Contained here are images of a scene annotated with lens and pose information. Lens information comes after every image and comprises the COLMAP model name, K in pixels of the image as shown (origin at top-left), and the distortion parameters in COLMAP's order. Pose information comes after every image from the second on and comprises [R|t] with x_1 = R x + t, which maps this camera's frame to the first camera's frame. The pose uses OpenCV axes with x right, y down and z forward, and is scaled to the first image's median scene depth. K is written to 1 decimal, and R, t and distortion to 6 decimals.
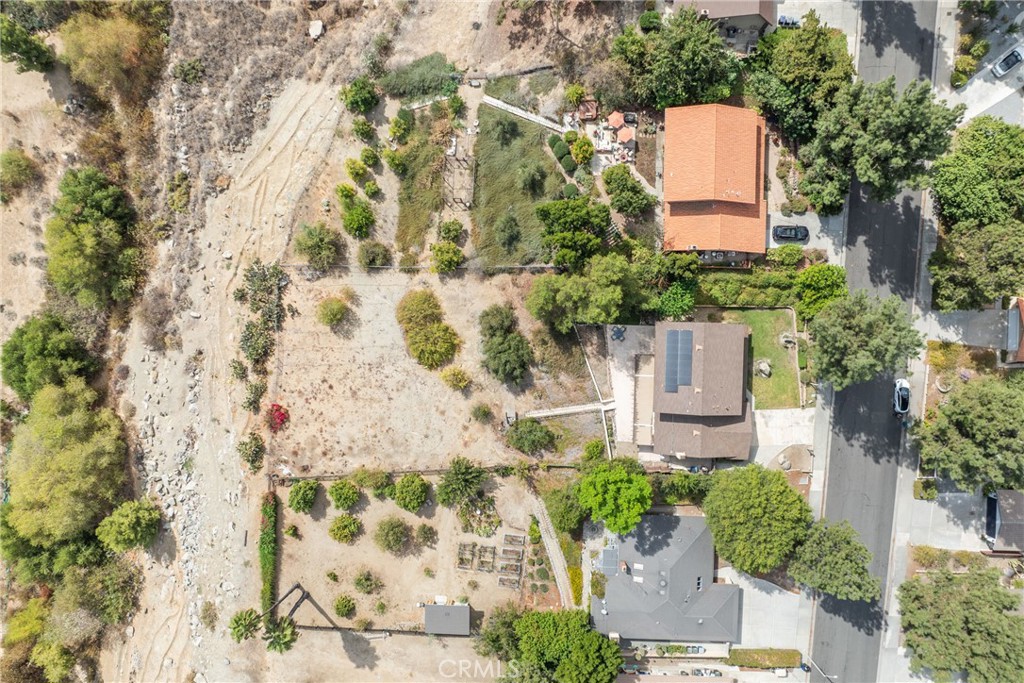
lens RADIAL K [[723.0, 0, 516.3], [0, 723.0, 338.4], [0, 0, 1]] dist [-0.040448, 0.009675]
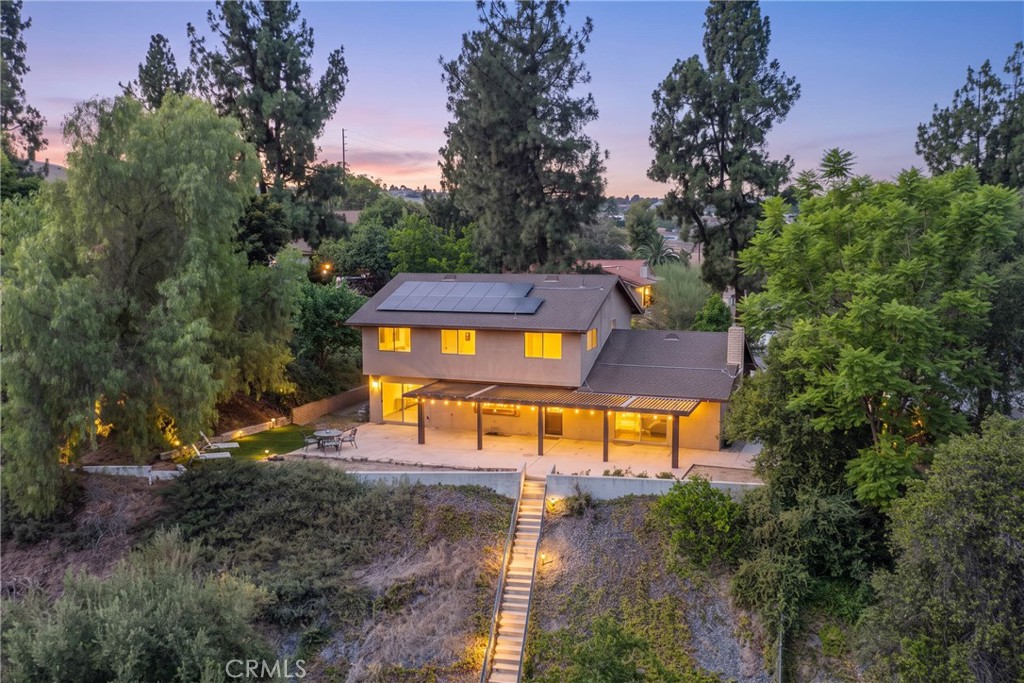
lens RADIAL K [[892.5, 0, 466.6], [0, 892.5, 357.7], [0, 0, 1]] dist [-0.037219, -0.002386]
pose [[0.365096, -0.093589, 0.926254, -0.176060], [0.930954, 0.042536, -0.362651, 0.174154], [-0.005459, 0.994702, 0.102656, 0.856102]]
